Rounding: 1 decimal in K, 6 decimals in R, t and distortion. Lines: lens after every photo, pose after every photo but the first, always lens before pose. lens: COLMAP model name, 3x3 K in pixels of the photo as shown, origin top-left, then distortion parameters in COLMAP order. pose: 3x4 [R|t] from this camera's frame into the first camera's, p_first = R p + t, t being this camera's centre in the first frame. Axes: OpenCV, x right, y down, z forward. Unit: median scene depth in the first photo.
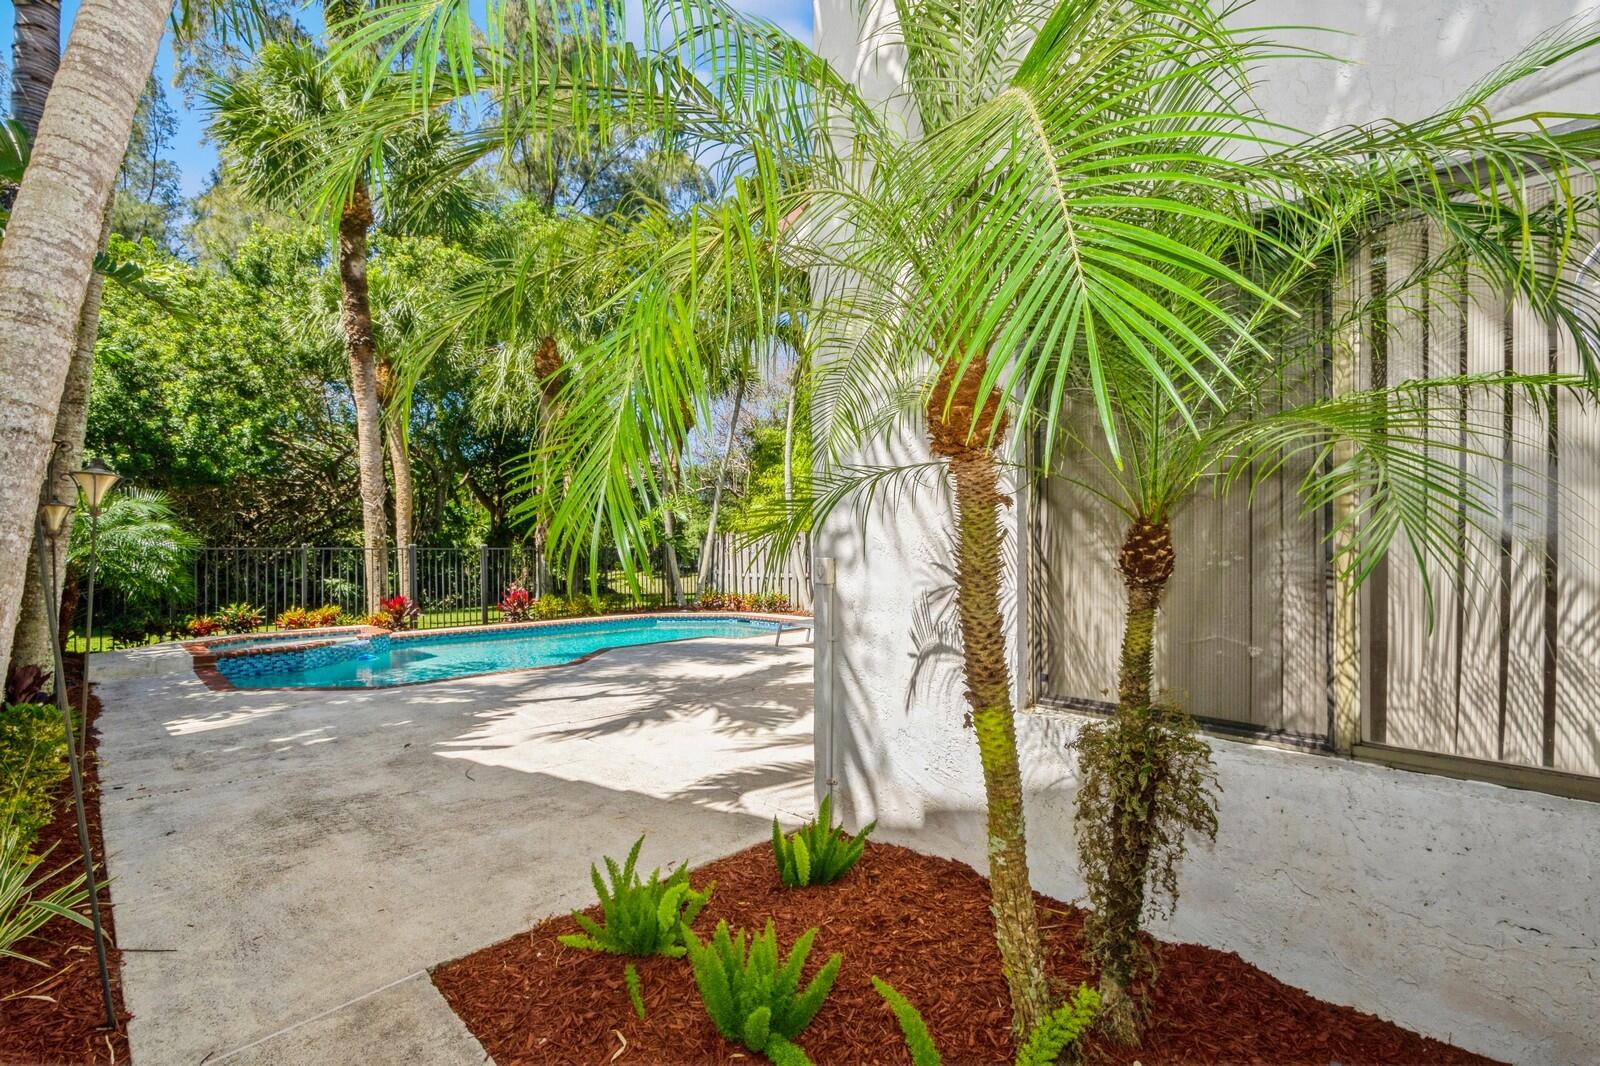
lens RADIAL K [[683.0, 0, 801.9], [0, 683.0, 540.7], [0, 0, 1]] dist [-0.002309, -0.000427]
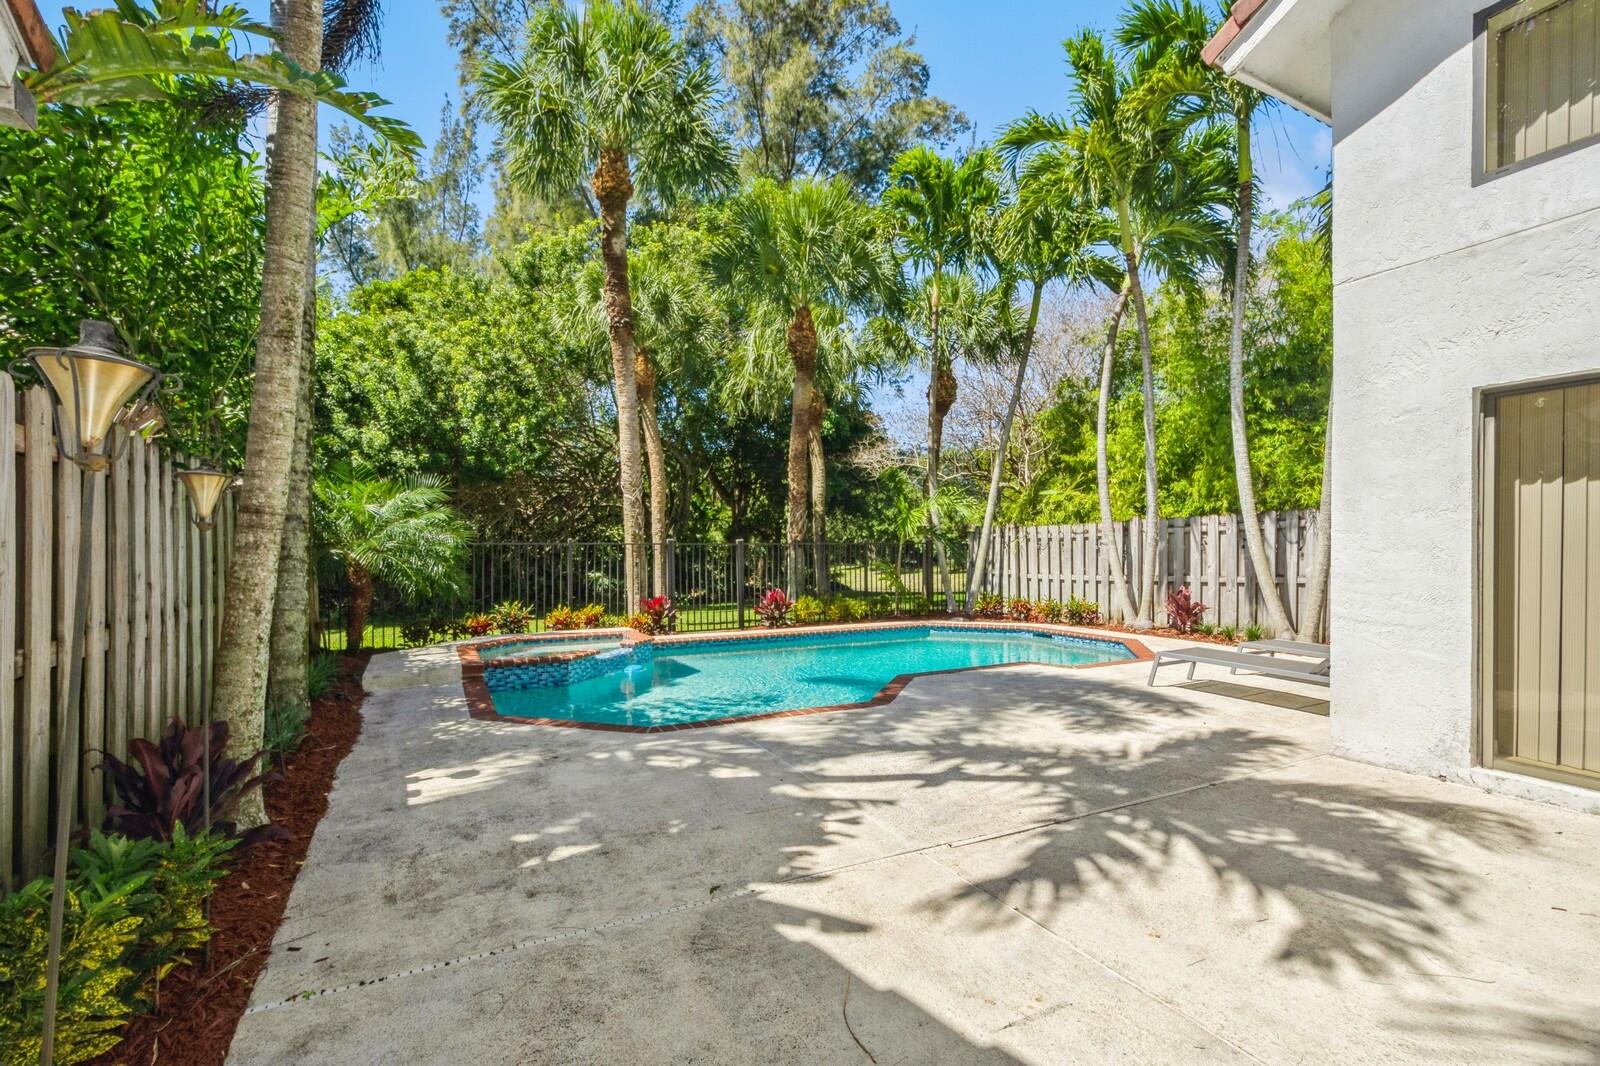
lens RADIAL K [[710.5, 0, 803.2], [0, 710.5, 531.2], [0, 0, 1]] dist [0.002112, -0.000070]
pose [[0.950453, -0.004189, -0.310841, -0.088202], [0.002526, 0.999980, -0.005753, 0.000425], [0.310859, 0.004682, 0.950444, 0.124687]]
